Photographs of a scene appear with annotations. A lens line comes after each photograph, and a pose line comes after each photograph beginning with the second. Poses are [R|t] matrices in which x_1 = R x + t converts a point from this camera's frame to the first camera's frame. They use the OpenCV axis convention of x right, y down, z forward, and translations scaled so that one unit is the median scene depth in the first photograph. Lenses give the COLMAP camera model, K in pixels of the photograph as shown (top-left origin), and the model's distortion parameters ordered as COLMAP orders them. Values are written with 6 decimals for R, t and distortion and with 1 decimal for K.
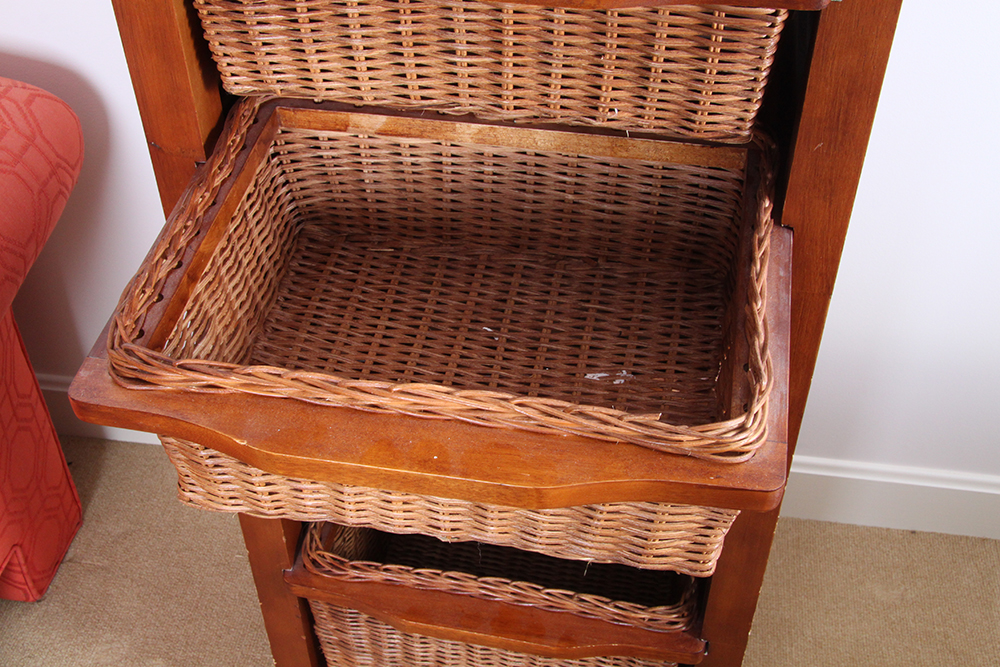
lens RADIAL K [[1246.8, 0, 486.8], [0, 1246.8, 365.4], [0, 0, 1]] dist [0.021203, 0.000000]
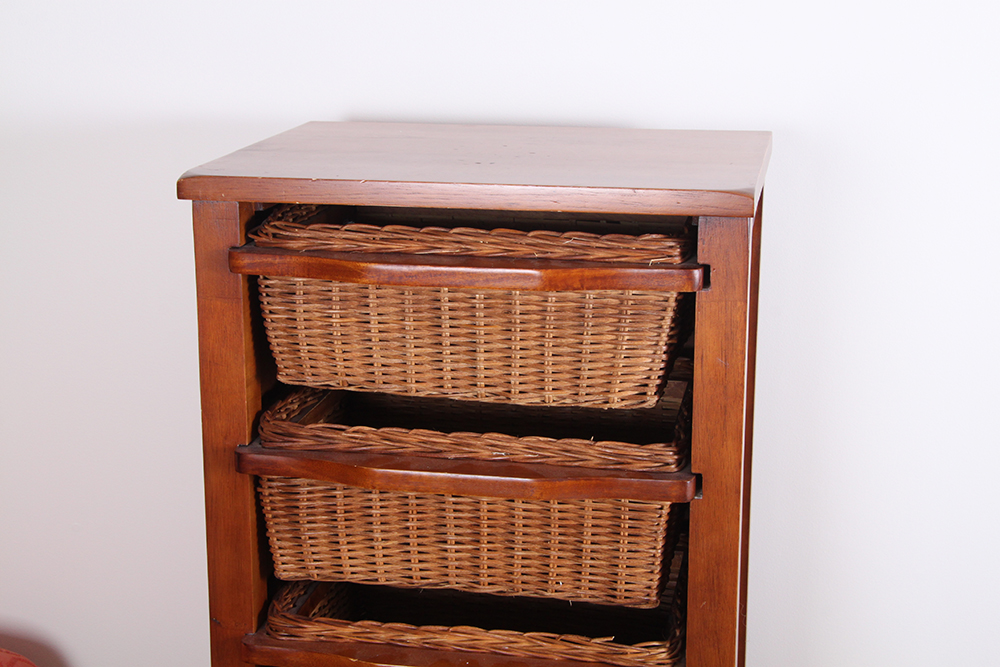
lens RADIAL K [[1688.8, 0, 497.1], [0, 1688.8, 335.1], [0, 0, 1]] dist [0.134150, 0.000000]
pose [[0.999856, 0.015984, -0.005736, 0.038033], [-0.016728, 0.868752, -0.494965, 0.481926], [-0.002928, 0.494989, 0.868894, -0.762240]]
